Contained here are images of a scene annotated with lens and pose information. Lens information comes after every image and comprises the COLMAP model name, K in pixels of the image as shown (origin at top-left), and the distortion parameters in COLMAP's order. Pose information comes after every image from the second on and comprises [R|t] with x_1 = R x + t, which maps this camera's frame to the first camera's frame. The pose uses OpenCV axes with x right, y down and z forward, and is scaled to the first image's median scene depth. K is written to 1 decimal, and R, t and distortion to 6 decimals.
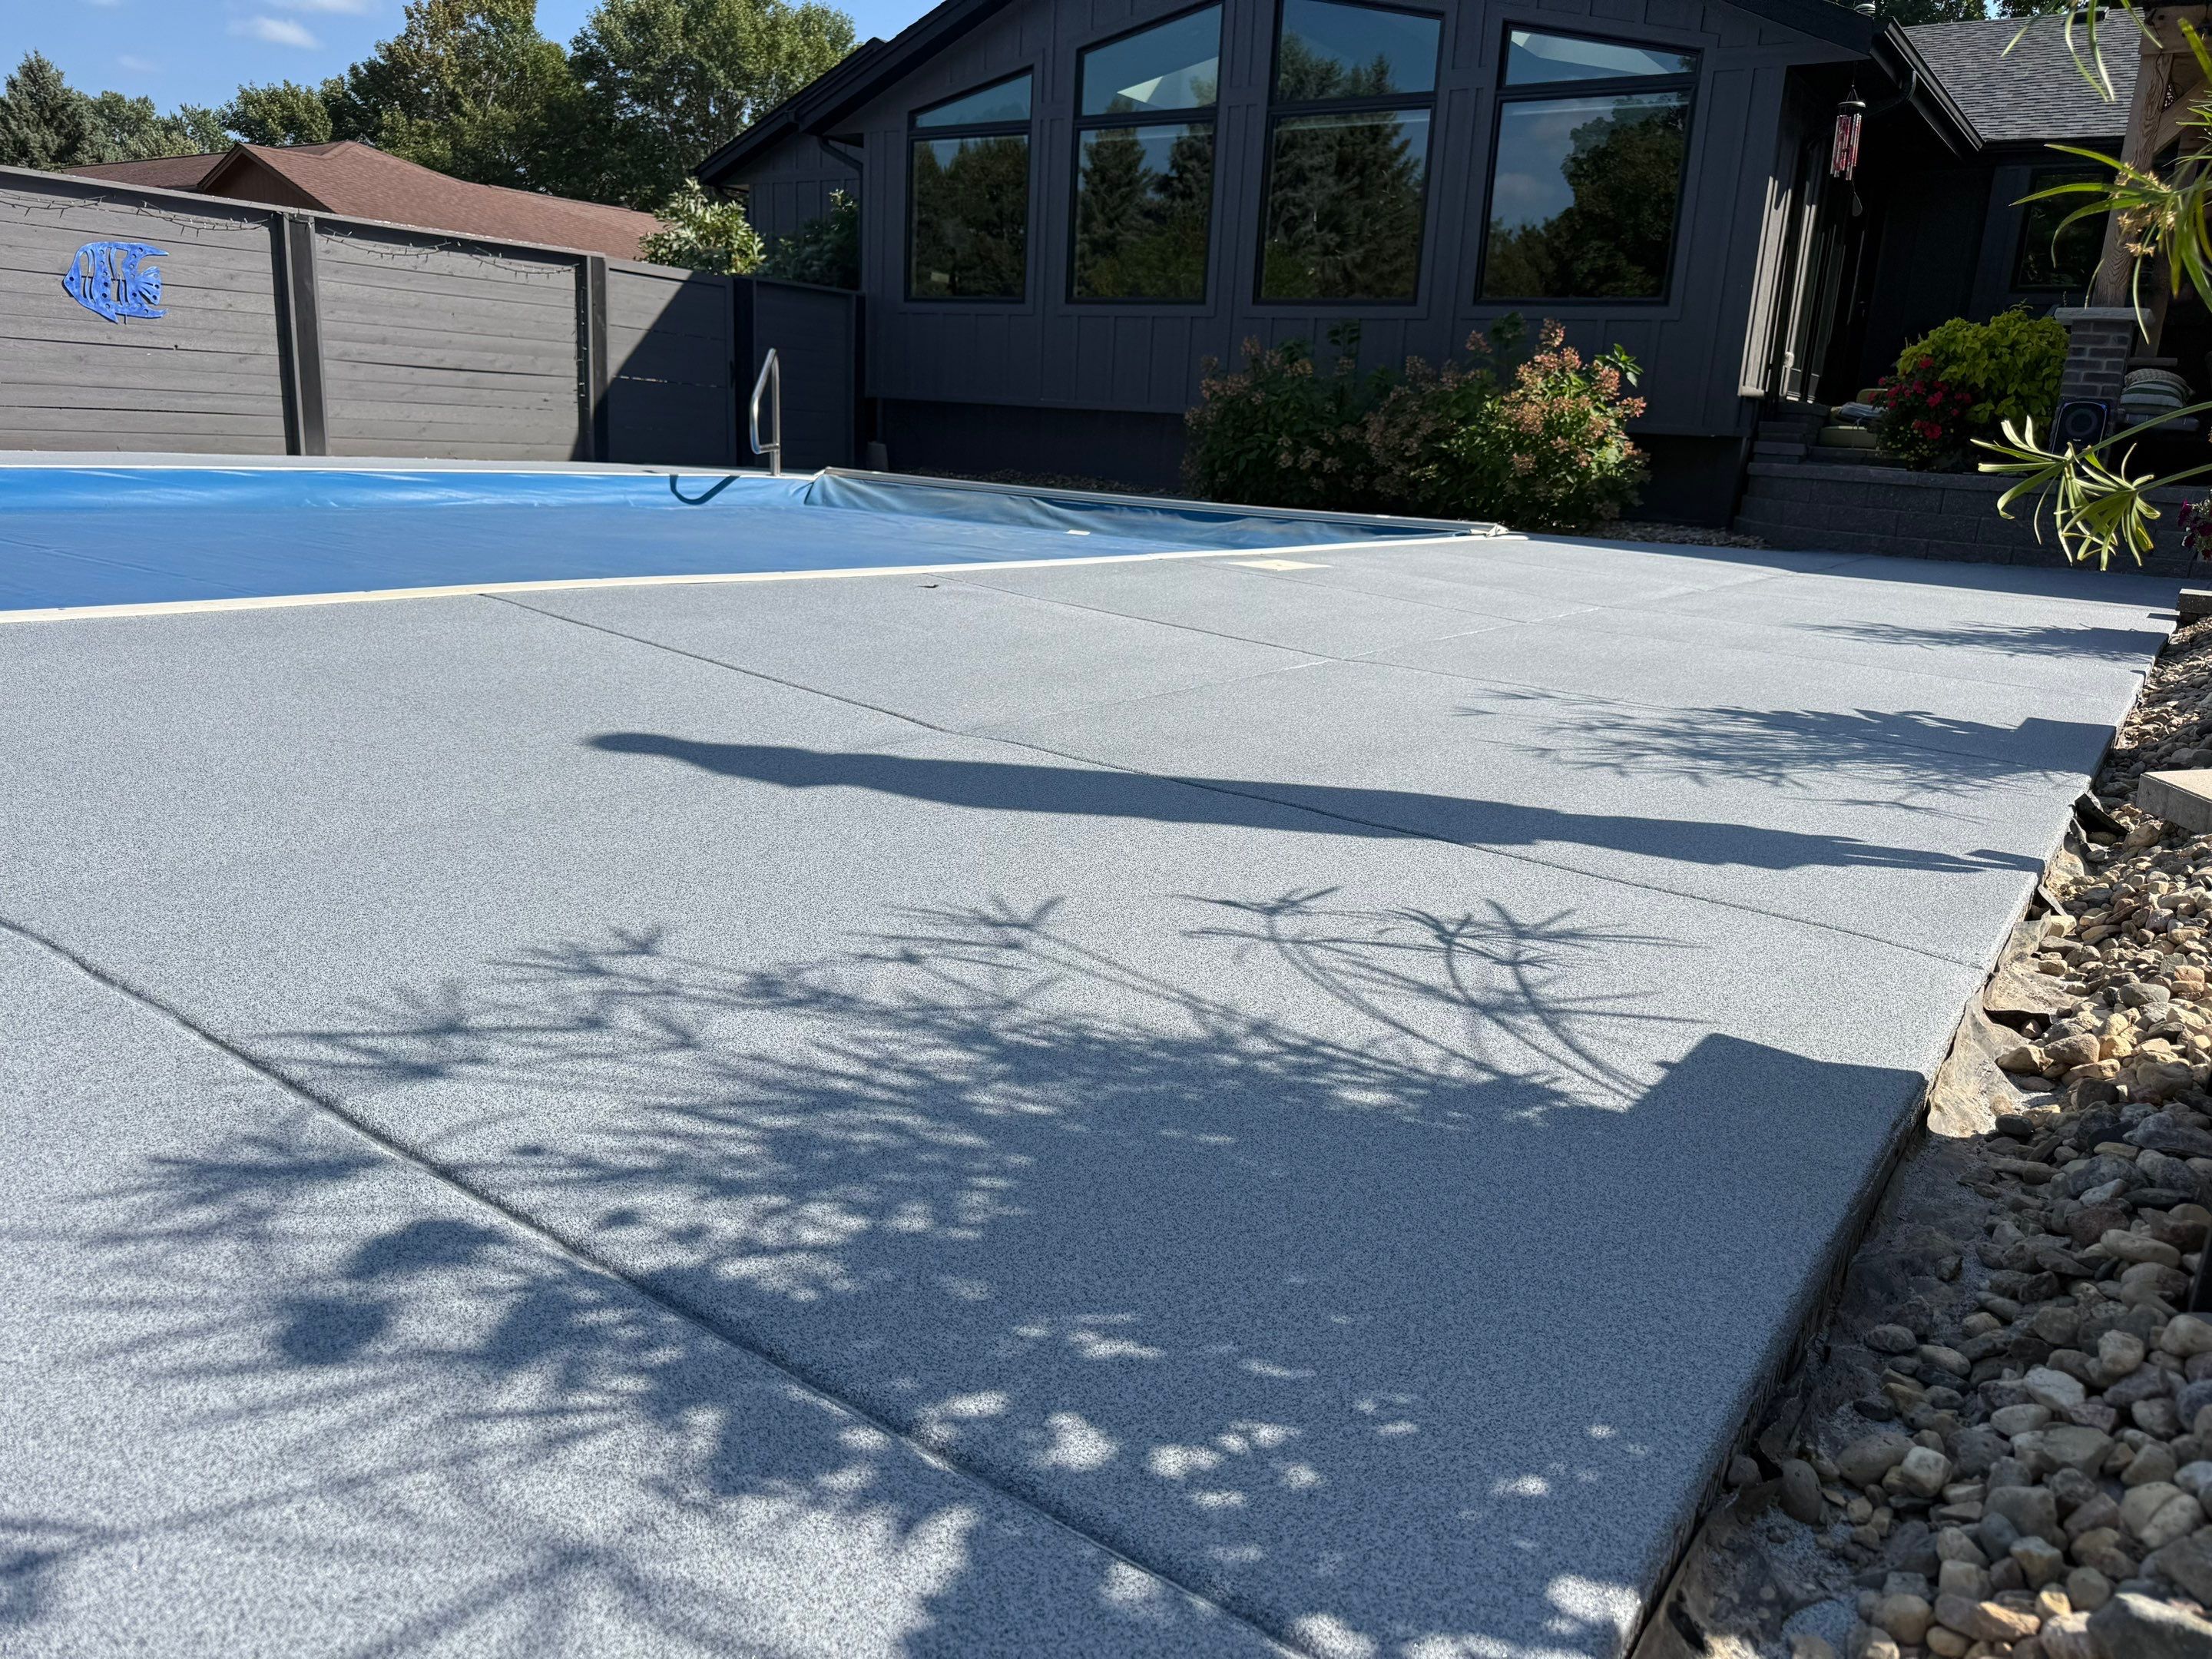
lens RADIAL K [[1544.1, 0, 1107.0], [0, 1544.1, 874.8], [0, 0, 1]] dist [0.055486, -0.079688]
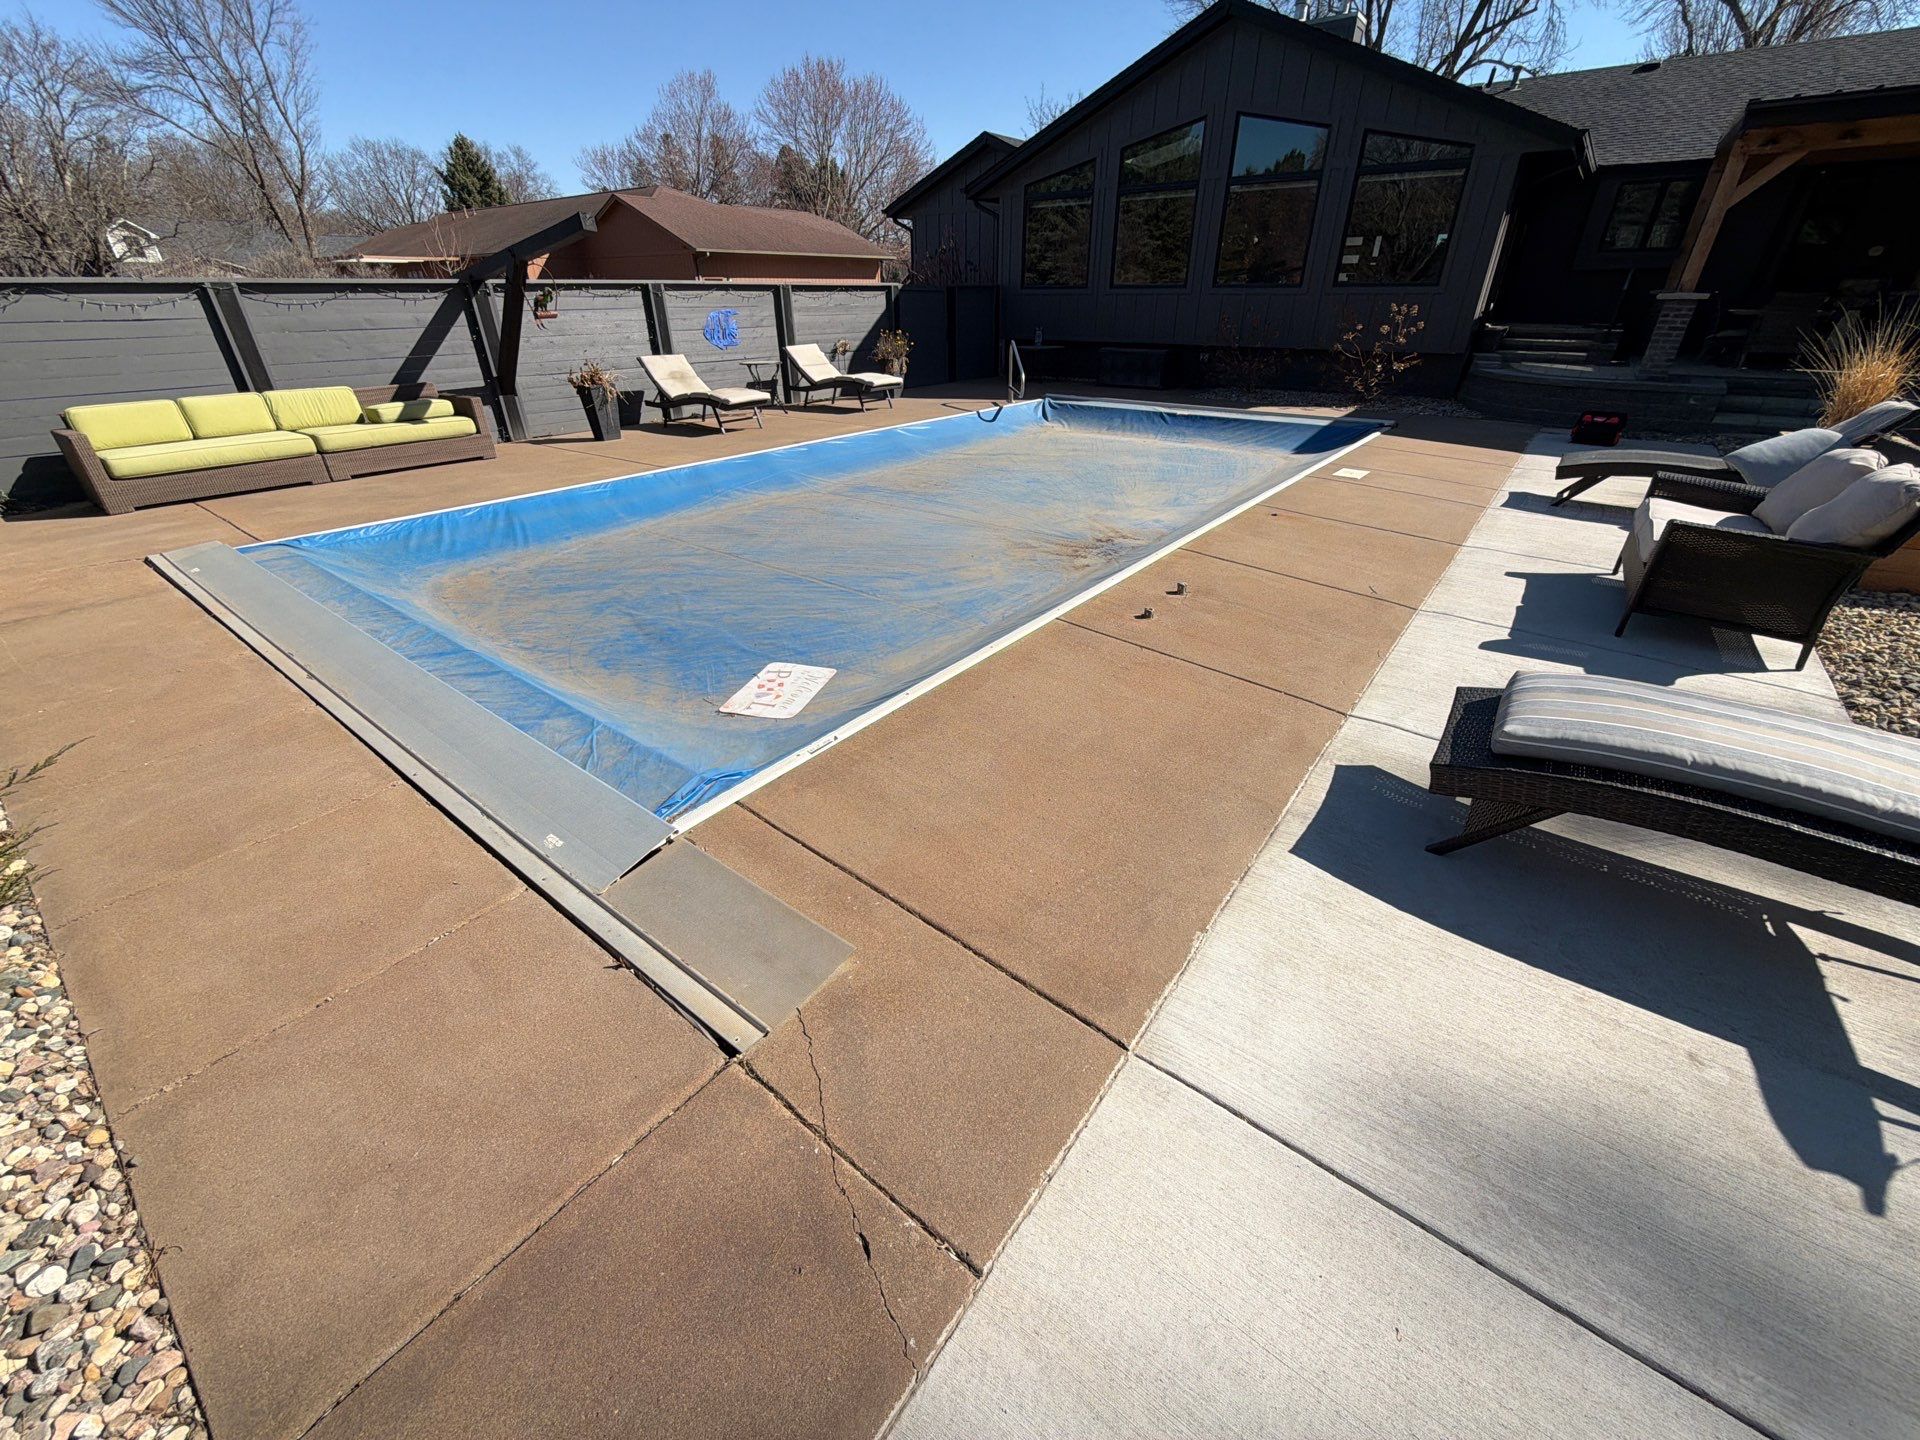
lens RADIAL K [[759.5, 0, 955.7], [0, 759.5, 721.2], [0, 0, 1]] dist [-0.000515, -0.000058]
pose [[0.997537, -0.033094, -0.061842, -0.244581], [0.046462, 0.972286, 0.229131, -0.068945], [0.052545, -0.231440, 0.971429, -0.147629]]
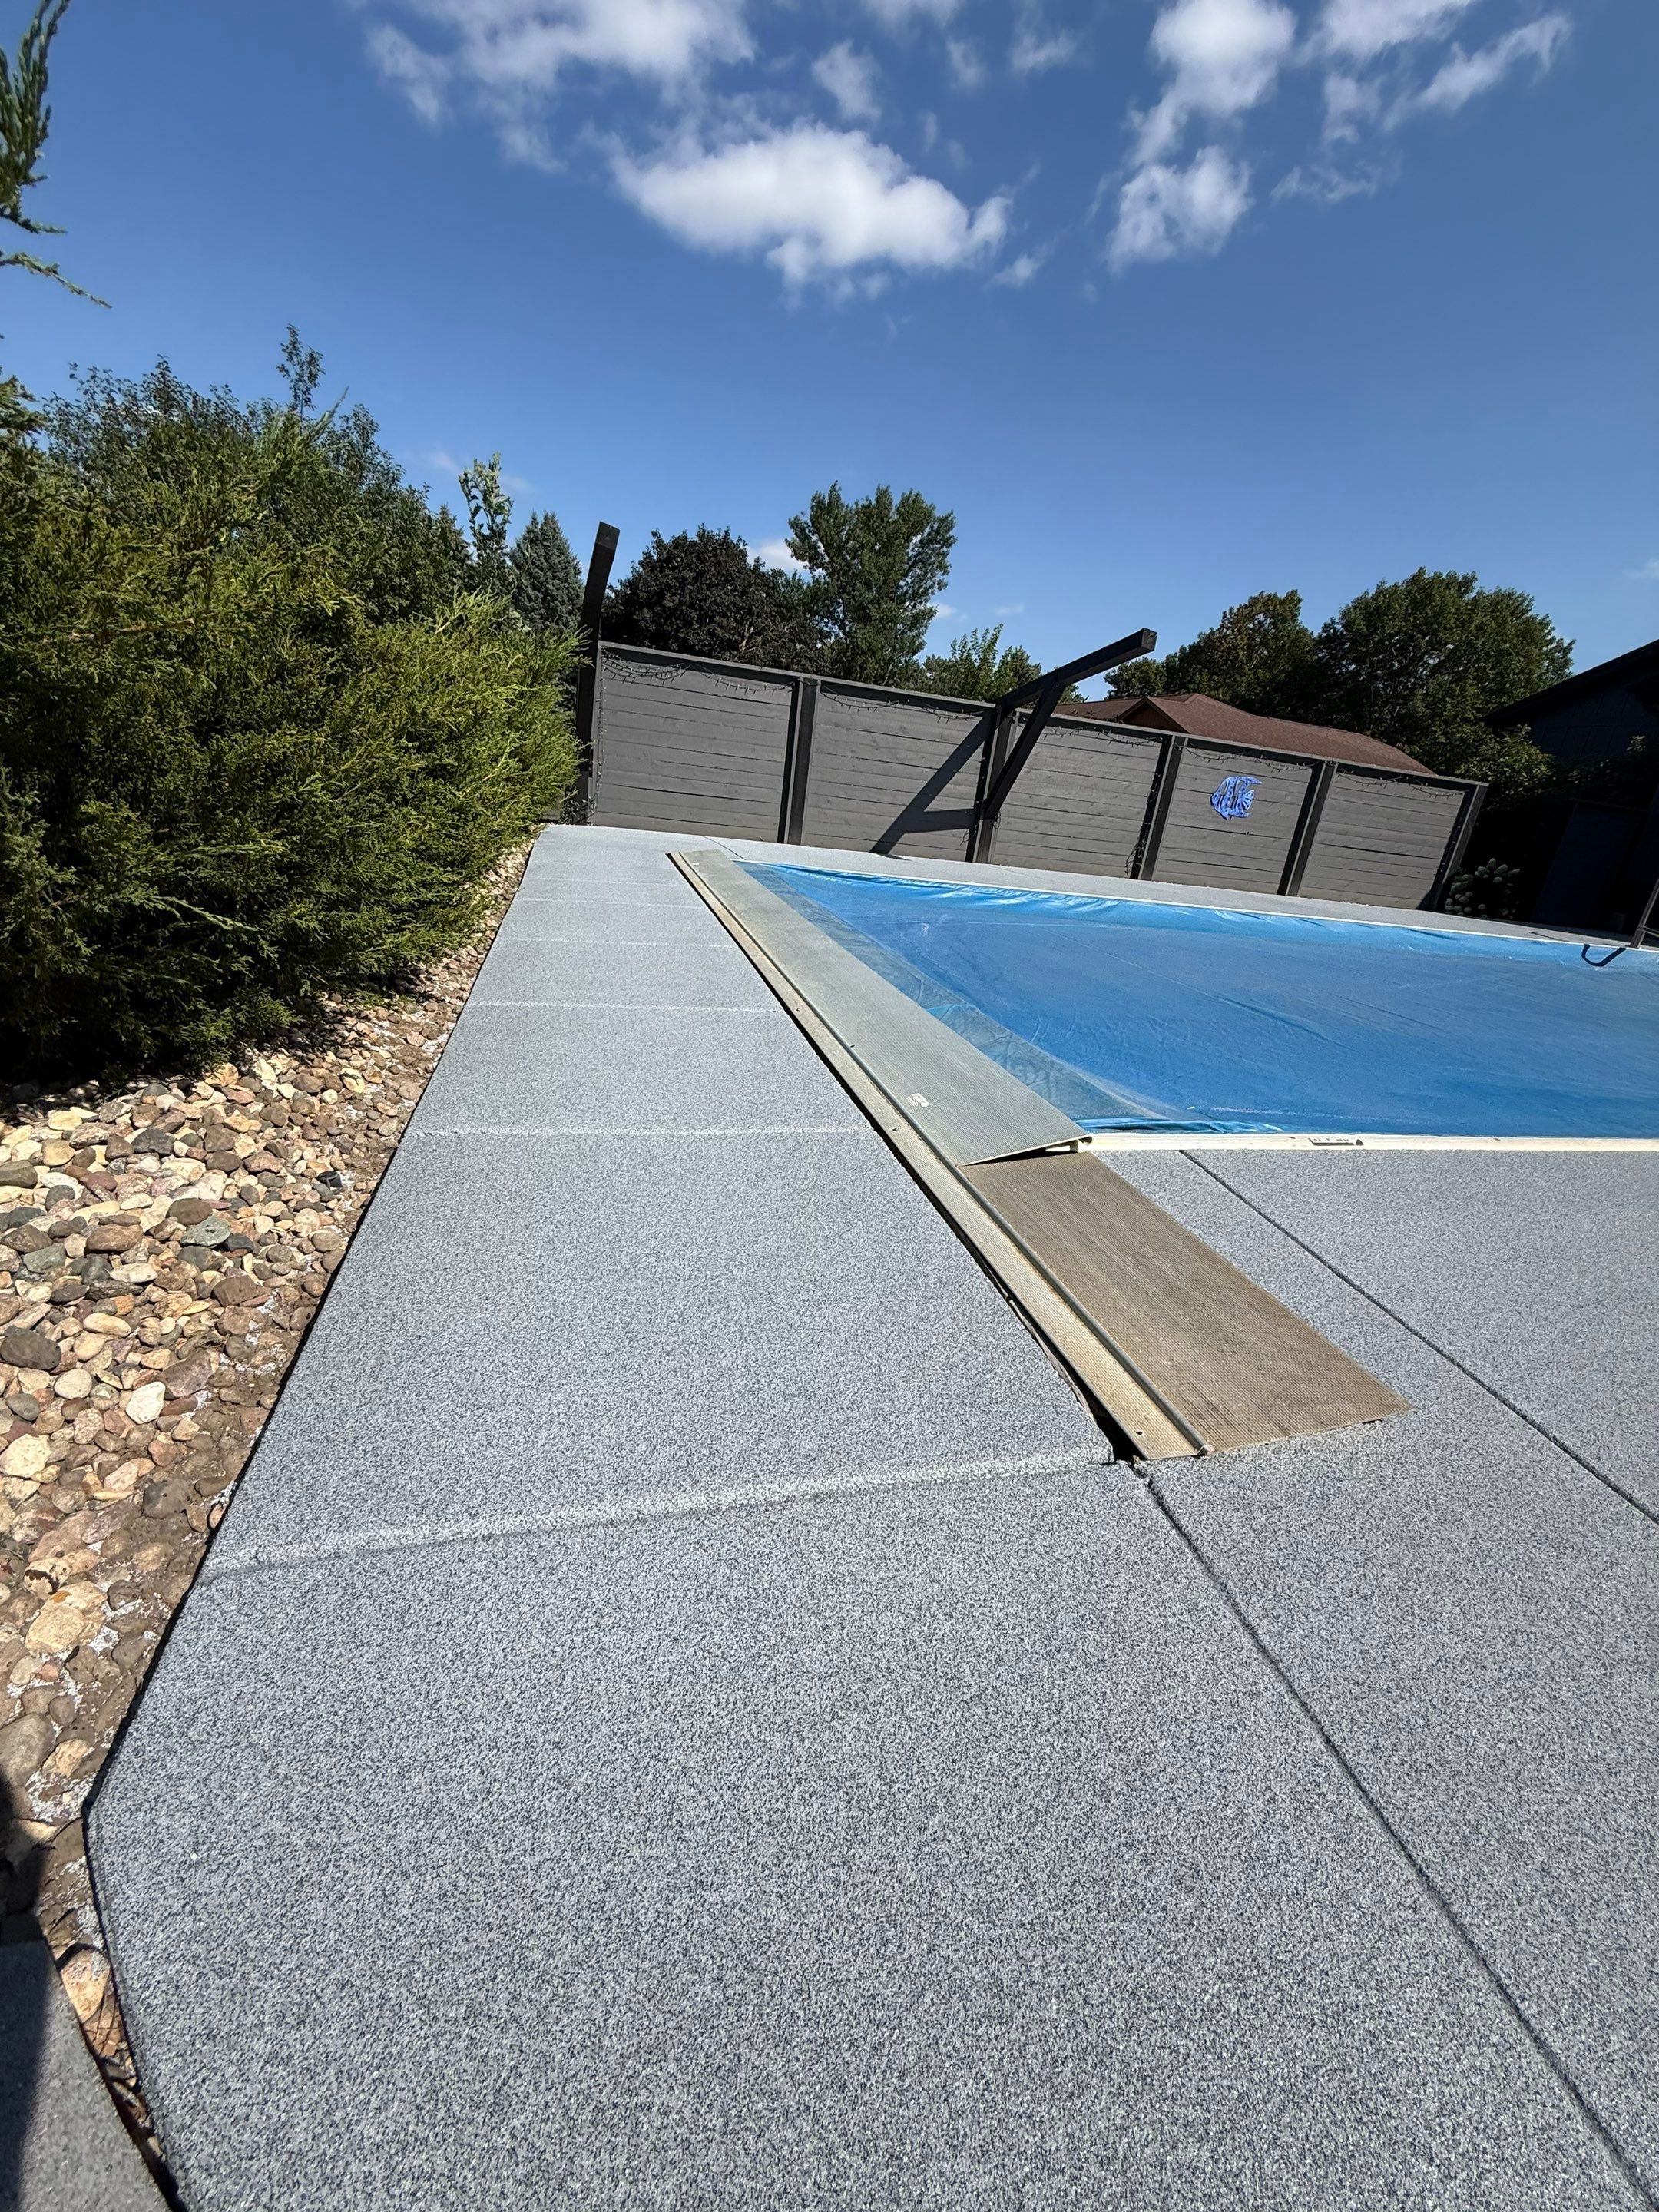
lens RADIAL K [[870.8, 0, 829.5], [0, 870.8, 1105.4], [0, 0, 1]] dist [-0.000243, -0.000587]
pose [[0.768039, 0.258208, -0.586042, -0.282849], [-0.248809, 0.963536, 0.098454, -0.003851], [0.590094, 0.070196, 0.804277, -0.105236]]
